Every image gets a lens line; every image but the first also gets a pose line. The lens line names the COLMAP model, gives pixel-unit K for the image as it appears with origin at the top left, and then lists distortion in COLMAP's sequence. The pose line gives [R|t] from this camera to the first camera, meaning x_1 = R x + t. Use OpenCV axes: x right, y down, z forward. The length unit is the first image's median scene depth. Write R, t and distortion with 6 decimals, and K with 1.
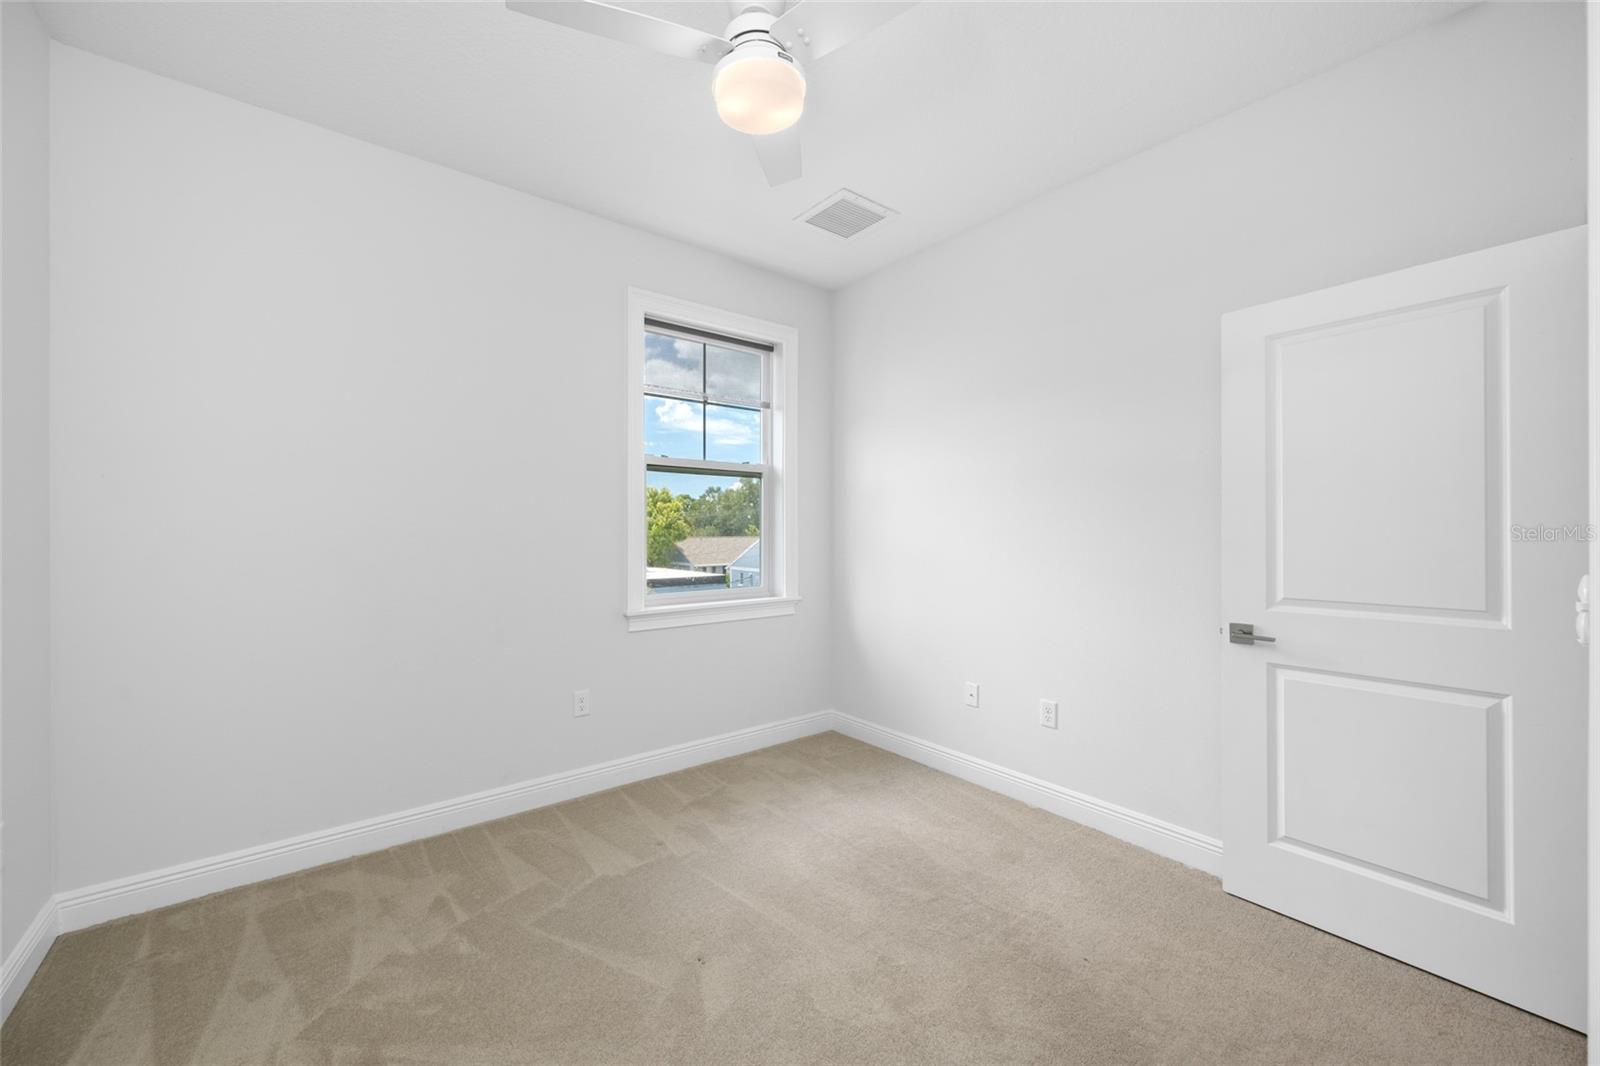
lens RADIAL K [[625.3, 0, 809.6], [0, 625.3, 531.7], [0, 0, 1]] dist [-0.002558, -0.000412]
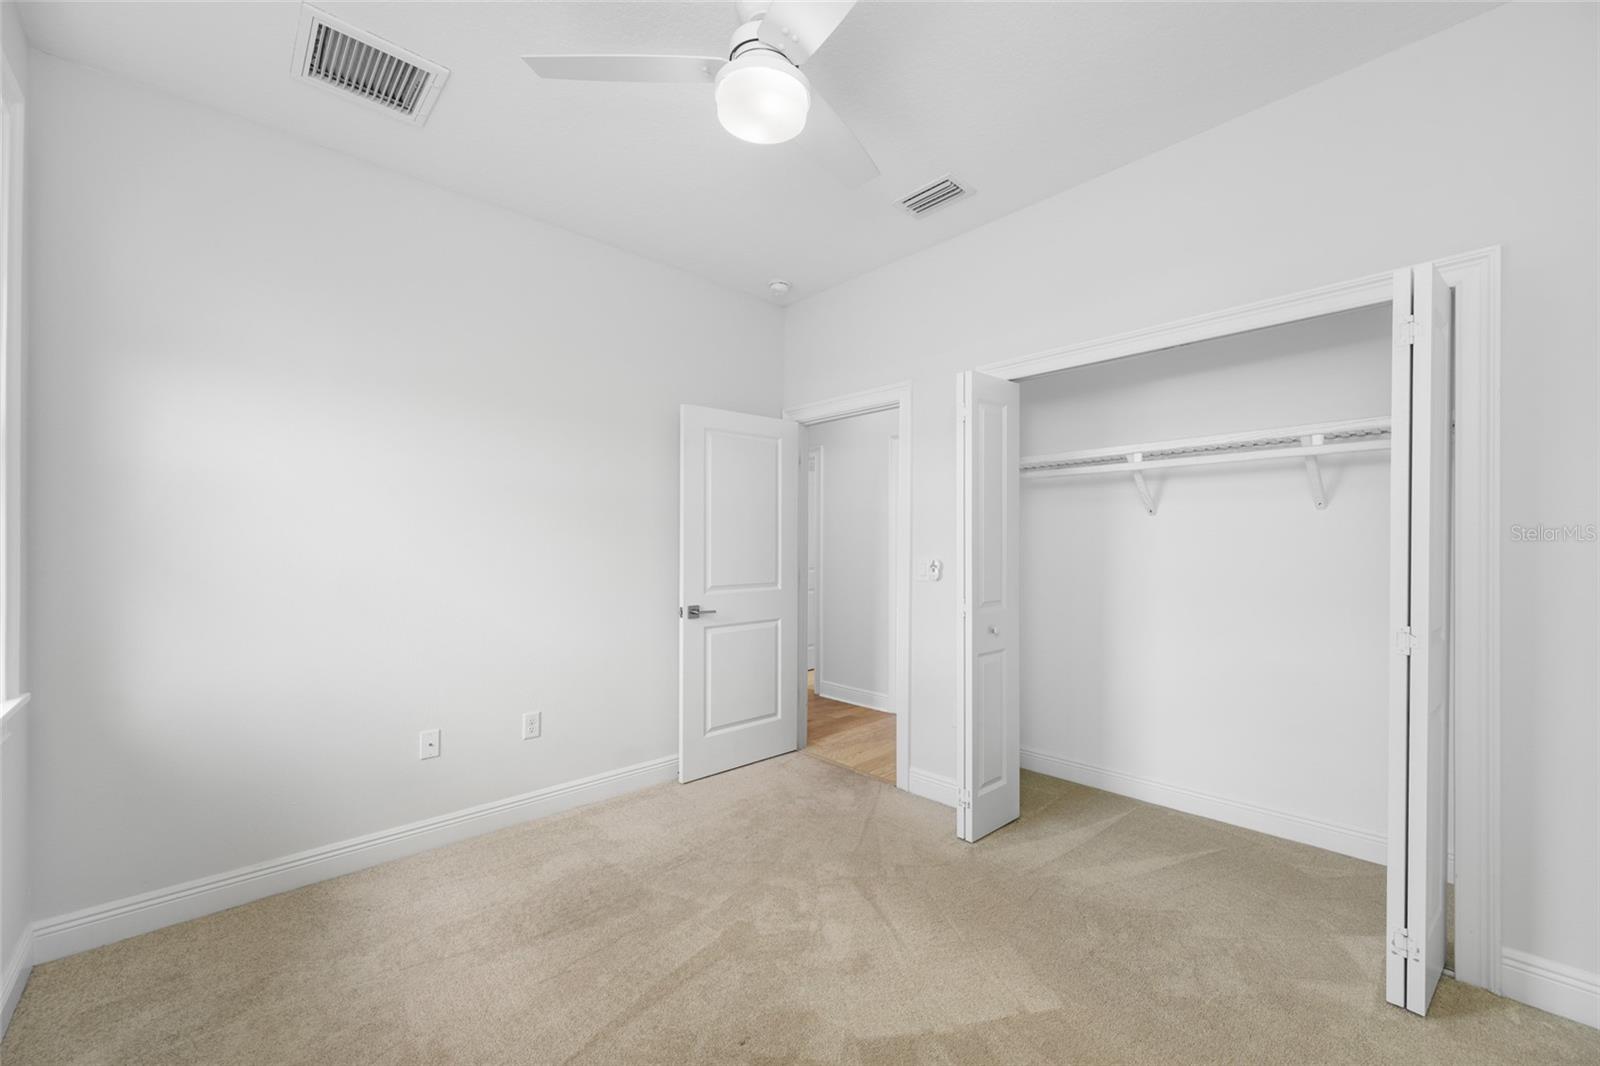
lens RADIAL K [[625.3, 0, 804.4], [0, 625.3, 544.2], [0, 0, 1]] dist [-0.002558, -0.000412]
pose [[-0.077556, 0.002486, 0.996985, -0.918801], [0.000858, 0.999997, -0.002427, -0.002704], [-0.996988, 0.000667, -0.077558, 0.865721]]
